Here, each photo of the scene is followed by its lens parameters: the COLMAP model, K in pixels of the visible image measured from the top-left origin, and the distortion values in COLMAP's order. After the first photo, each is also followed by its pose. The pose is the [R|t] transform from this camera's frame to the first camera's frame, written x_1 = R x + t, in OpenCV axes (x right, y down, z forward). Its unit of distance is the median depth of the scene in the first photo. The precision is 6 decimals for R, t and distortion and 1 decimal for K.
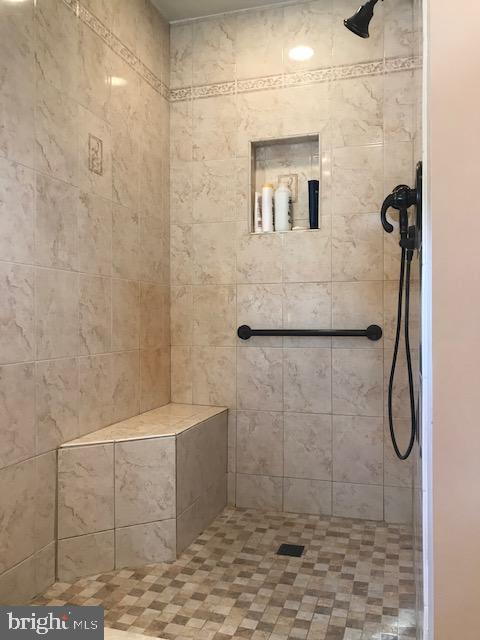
lens RADIAL K [[549.7, 0, 240.0], [0, 549.7, 320.0], [0, 0, 1]] dist [0.092104, -0.119413]
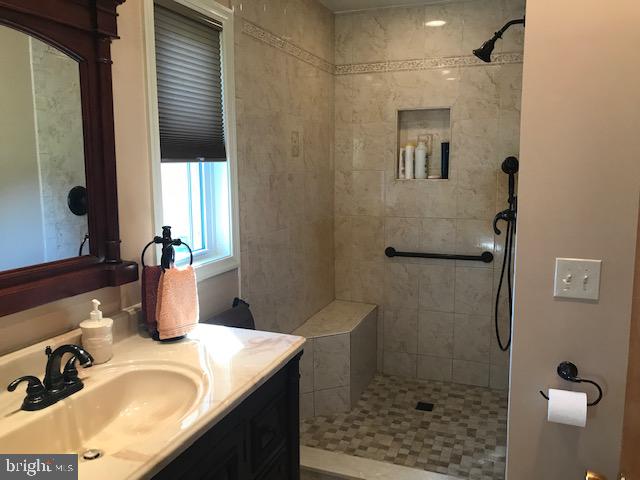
lens RADIAL K [[549.7, 0, 320.0], [0, 549.7, 240.0], [0, 0, 1]] dist [0.092104, -0.119413]
pose [[0.998191, 0.004769, -0.059937, -0.092829], [0.003280, 0.991045, 0.133491, -0.208664], [0.060037, -0.133446, 0.989236, -0.393867]]
